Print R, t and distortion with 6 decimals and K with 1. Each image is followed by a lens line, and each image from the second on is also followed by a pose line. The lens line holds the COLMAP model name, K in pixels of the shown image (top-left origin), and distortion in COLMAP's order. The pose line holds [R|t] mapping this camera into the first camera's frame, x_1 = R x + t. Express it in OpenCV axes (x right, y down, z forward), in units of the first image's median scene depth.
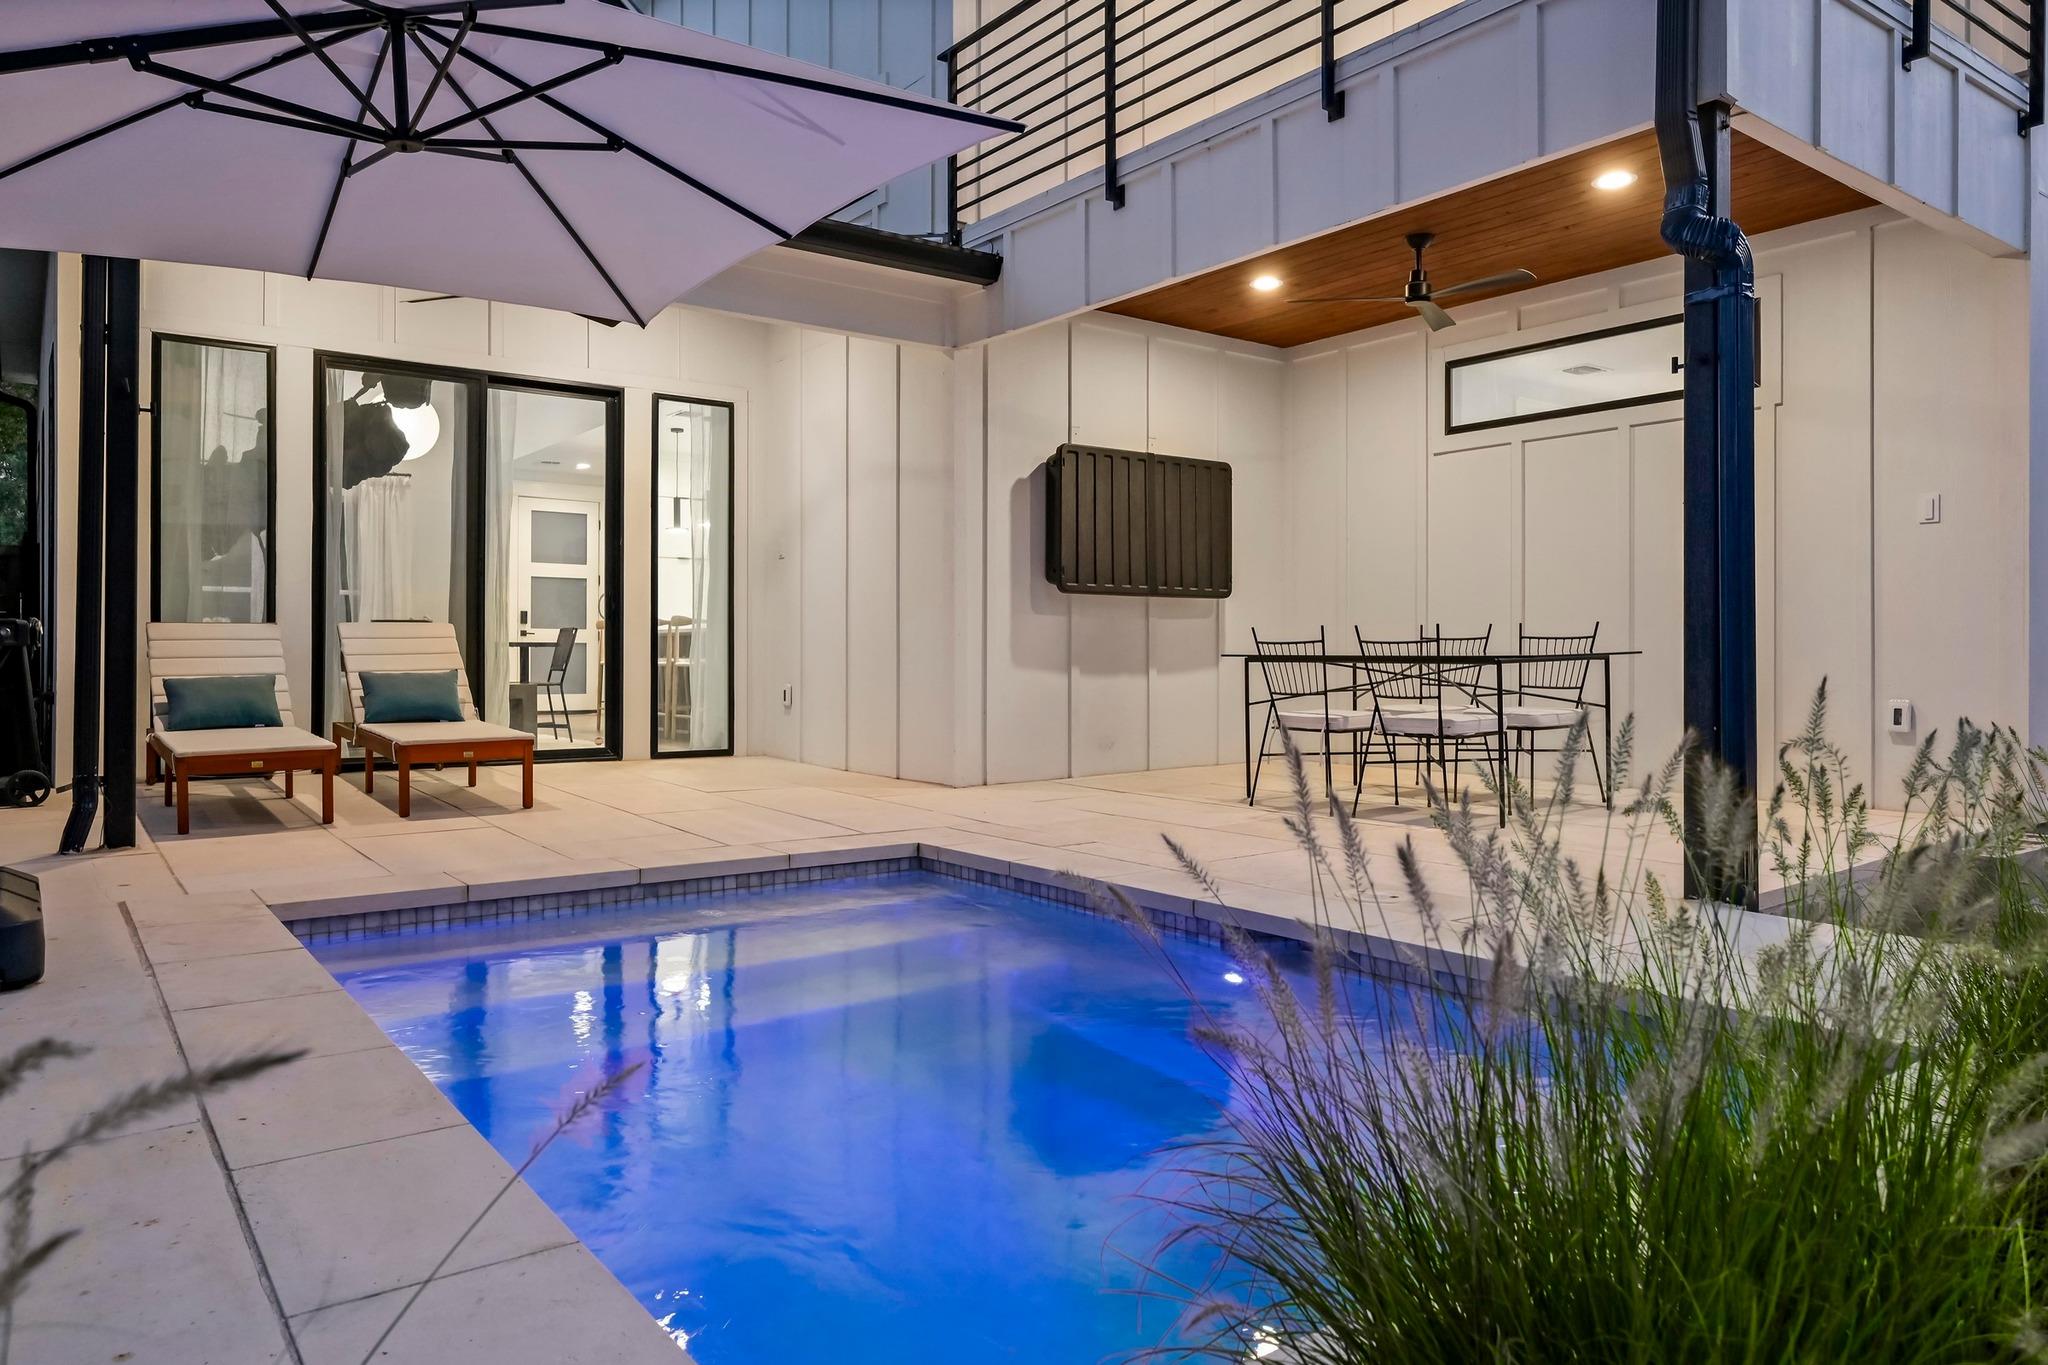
lens RADIAL K [[1349.9, 0, 1042.9], [0, 1349.9, 662.2], [0, 0, 1]] dist [-0.007509, 0.004622]
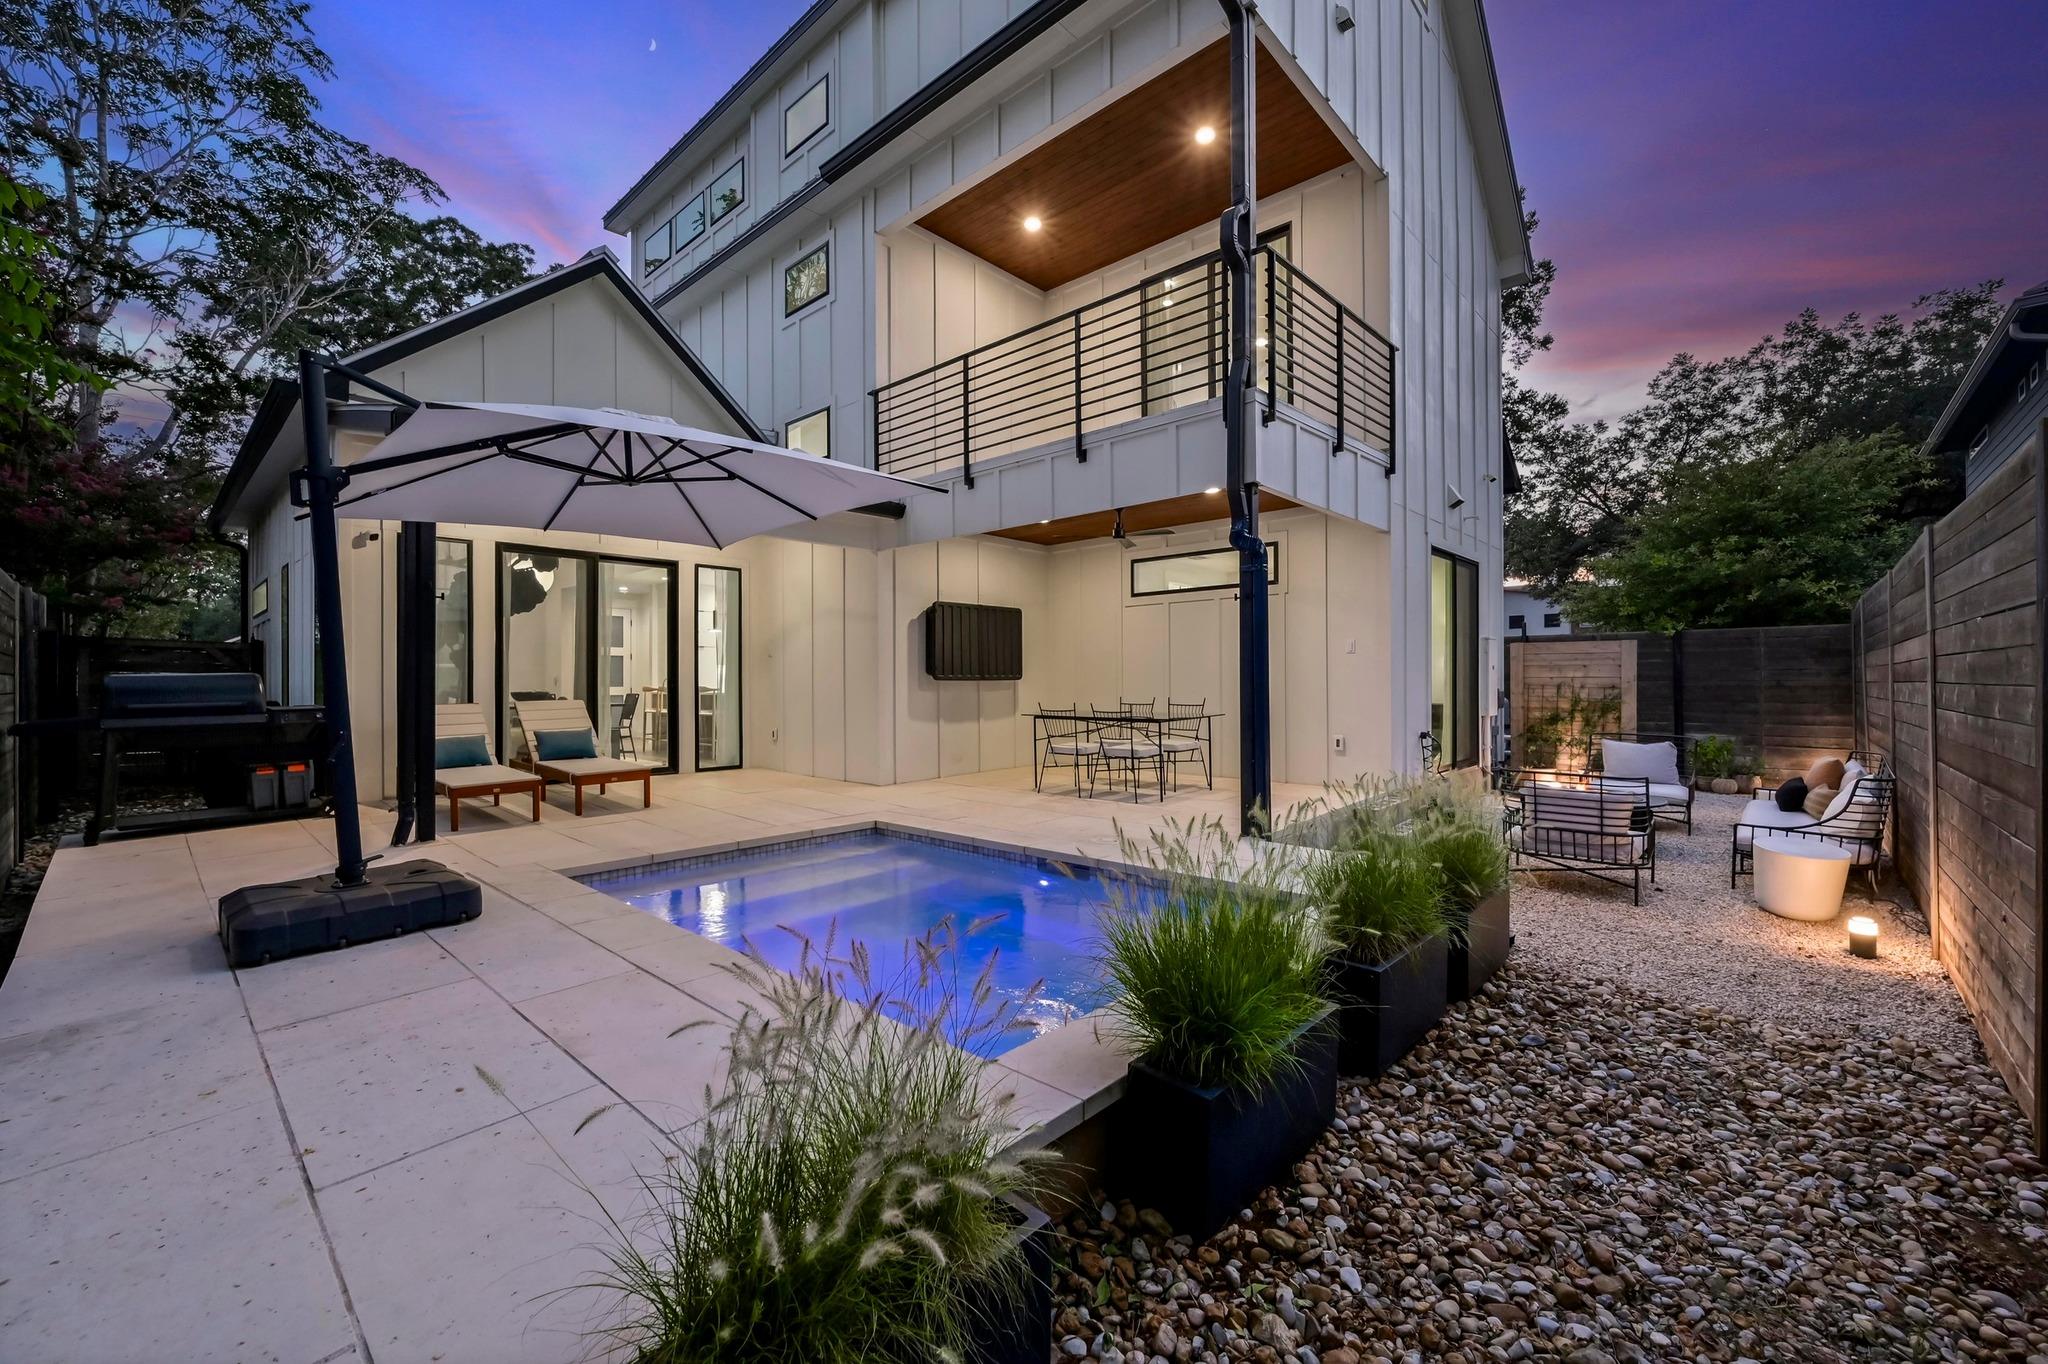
lens RADIAL K [[830.3, 0, 1037.4], [0, 830.3, 688.8], [0, 0, 1]] dist [0.002780, 0.000095]
pose [[0.982533, -0.008235, 0.185906, -0.067485], [0.007624, 0.999963, 0.003997, -0.047420], [-0.185932, -0.002509, 0.982559, -0.177796]]
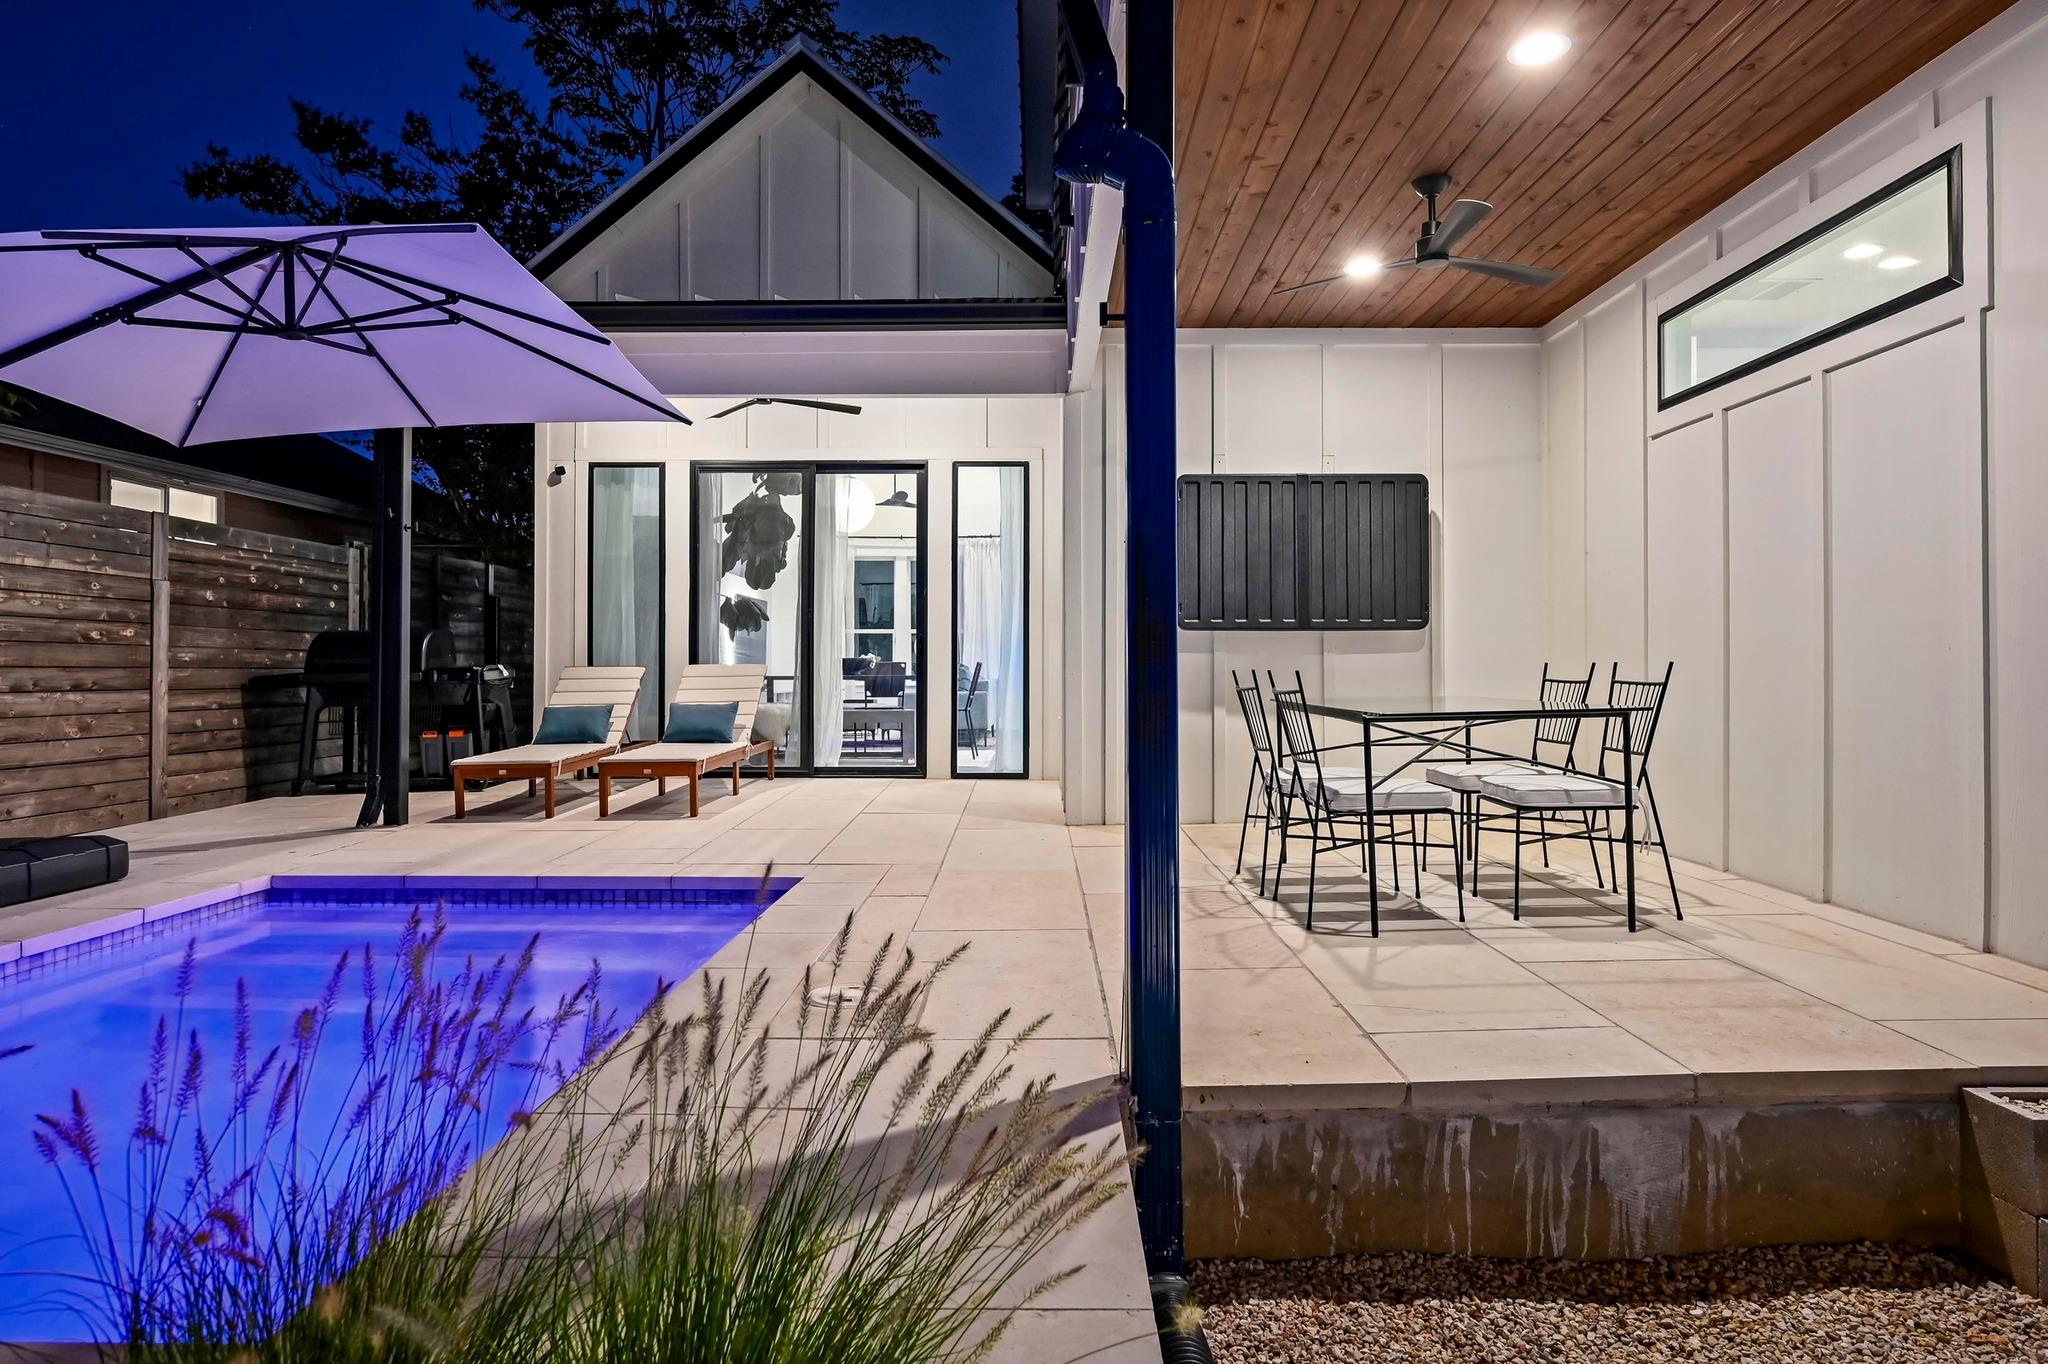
lens RADIAL K [[1217.8, 0, 1017.7], [0, 1217.8, 667.5], [0, 0, 1]] dist [-0.000377, 0.002228]
pose [[0.789494, -0.002705, -0.613753, 0.491408], [-0.001831, 0.999975, -0.006761, -0.020726], [0.613756, 0.006462, 0.789469, 0.265071]]
